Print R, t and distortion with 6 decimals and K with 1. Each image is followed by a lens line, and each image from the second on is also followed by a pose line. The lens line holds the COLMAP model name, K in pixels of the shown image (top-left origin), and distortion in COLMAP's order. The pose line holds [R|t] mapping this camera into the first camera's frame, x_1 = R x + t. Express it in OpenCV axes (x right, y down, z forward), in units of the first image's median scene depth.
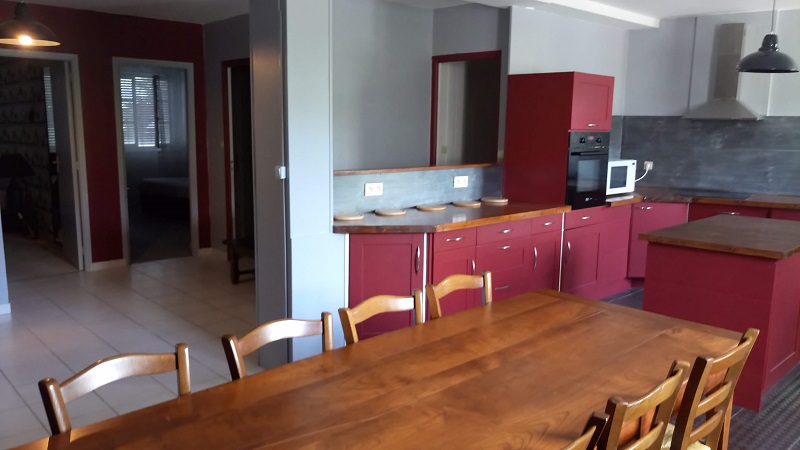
lens RADIAL K [[627.6, 0, 400.0], [0, 627.6, 225.0], [0, 0, 1]] dist [-0.006726, -0.008590]
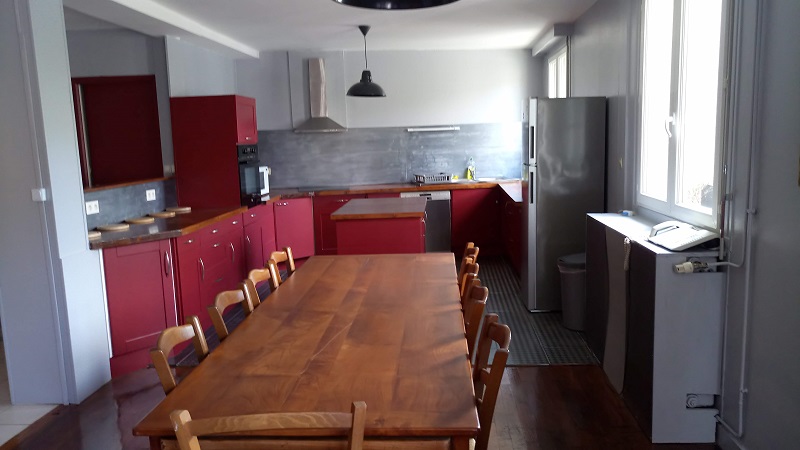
lens RADIAL K [[627.6, 0, 400.0], [0, 627.6, 225.0], [0, 0, 1]] dist [-0.006726, -0.008590]
pose [[0.730619, -0.129008, 0.670487, -0.322438], [0.147941, 0.988571, 0.029002, 0.014153], [-0.666565, 0.078003, 0.741354, -0.082447]]
